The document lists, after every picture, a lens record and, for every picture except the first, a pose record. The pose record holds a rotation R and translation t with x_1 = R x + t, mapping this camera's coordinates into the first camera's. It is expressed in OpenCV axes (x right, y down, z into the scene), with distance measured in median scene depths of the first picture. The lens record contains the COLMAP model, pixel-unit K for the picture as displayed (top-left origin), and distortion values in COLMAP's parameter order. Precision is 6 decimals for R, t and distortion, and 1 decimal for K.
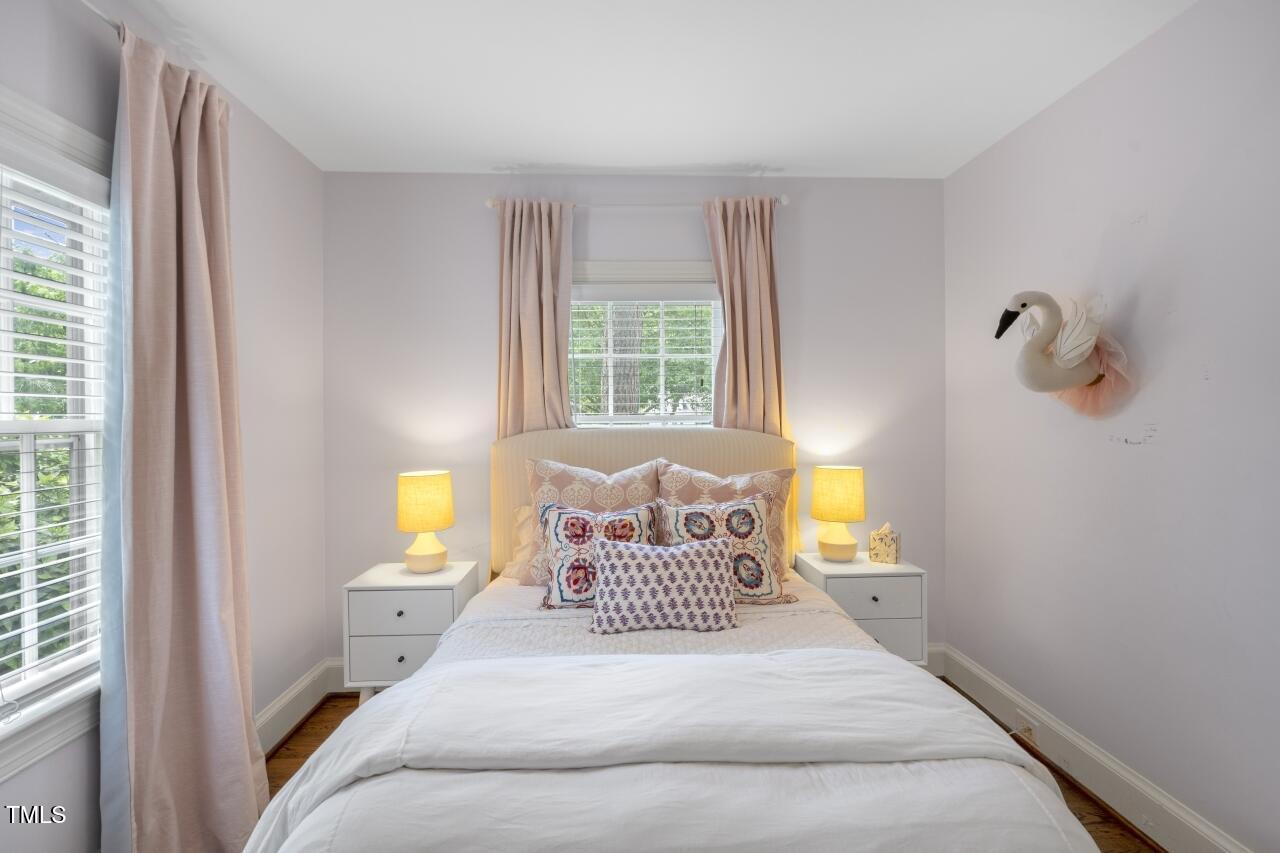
lens RADIAL K [[600.9, 0, 638.2], [0, 600.9, 419.8], [0, 0, 1]] dist [-0.002672, 0.000097]
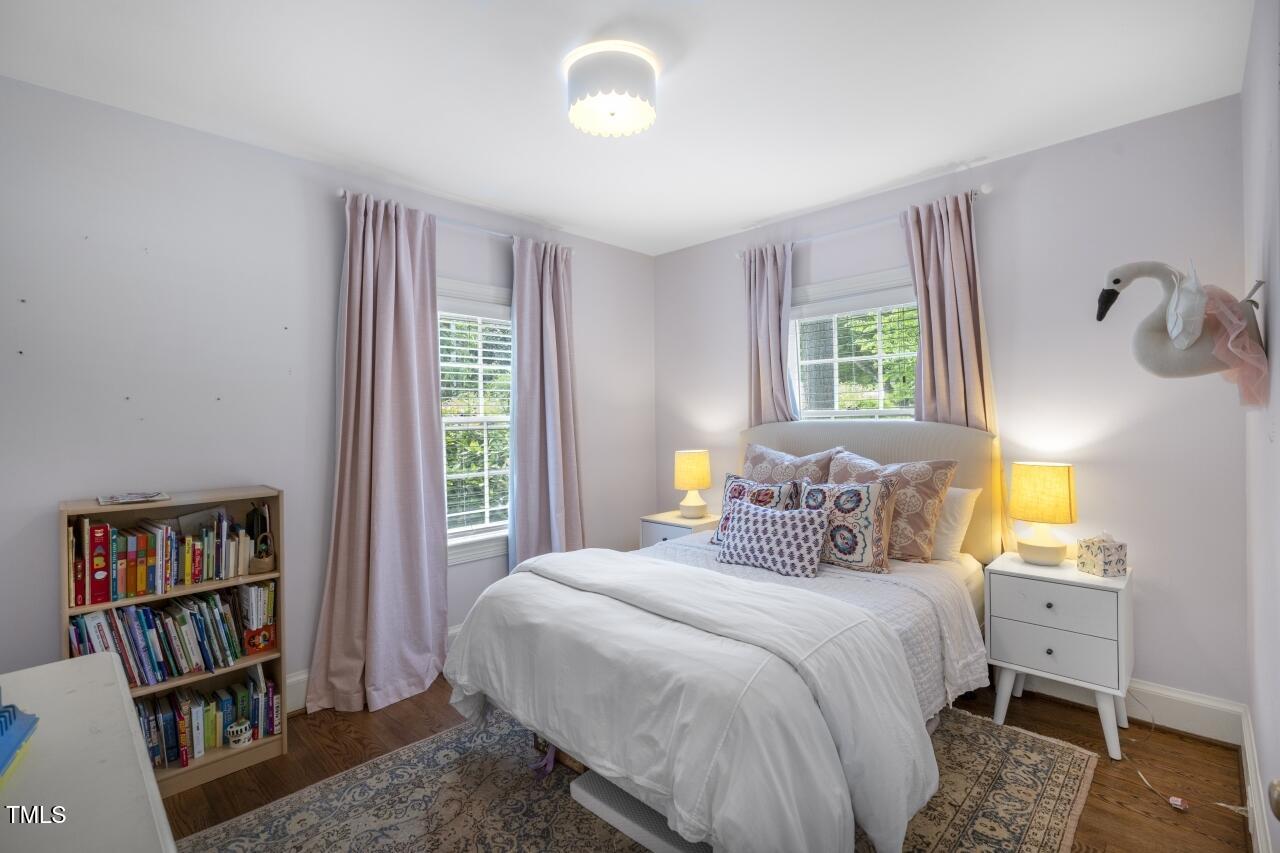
lens RADIAL K [[588.1, 0, 640.3], [0, 588.1, 423.1], [0, 0, 1]] dist [-0.004388, 0.003892]
pose [[0.680236, 0.004821, -0.732978, 0.759302], [0.007880, 0.999872, 0.013889, -0.001703], [0.732951, -0.015224, 0.680111, -0.095408]]
